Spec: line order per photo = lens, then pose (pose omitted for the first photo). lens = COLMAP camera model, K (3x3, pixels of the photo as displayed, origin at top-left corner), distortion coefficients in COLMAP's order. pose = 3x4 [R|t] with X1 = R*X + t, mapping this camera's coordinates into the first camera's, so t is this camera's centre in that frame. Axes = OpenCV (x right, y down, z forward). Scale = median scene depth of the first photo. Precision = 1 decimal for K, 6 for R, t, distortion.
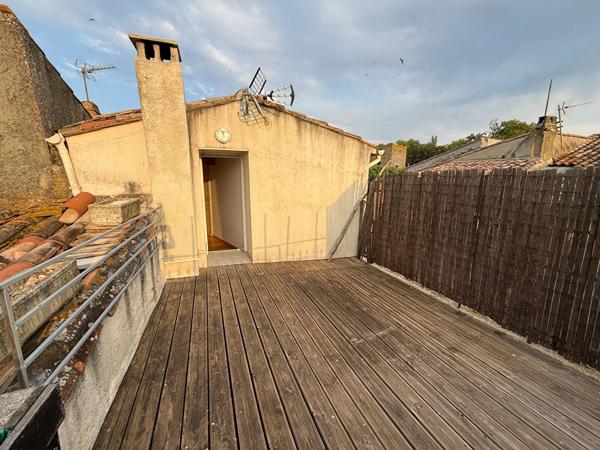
lens RADIAL K [[238.1, 0, 298.7], [0, 238.1, 223.2], [0, 0, 1]] dist [-0.001195, -0.000150]
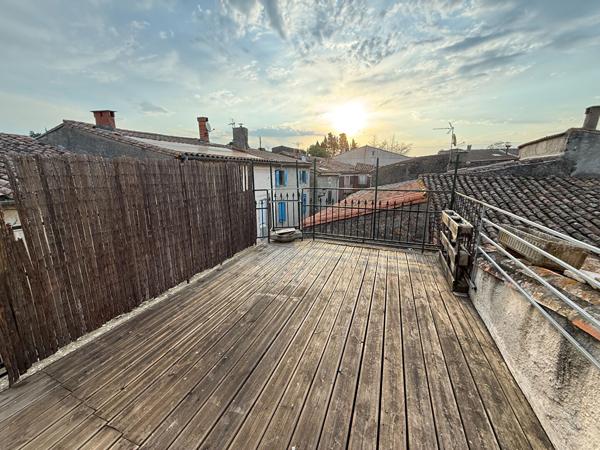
lens RADIAL K [[238.1, 0, 298.6], [0, 238.1, 224.4], [0, 0, 1]] dist [-0.001195, -0.000150]
pose [[-0.741223, -0.154374, 0.653266, -0.460127], [0.117729, 0.928214, 0.352928, -0.270480], [-0.660854, 0.338507, -0.669840, 1.473492]]
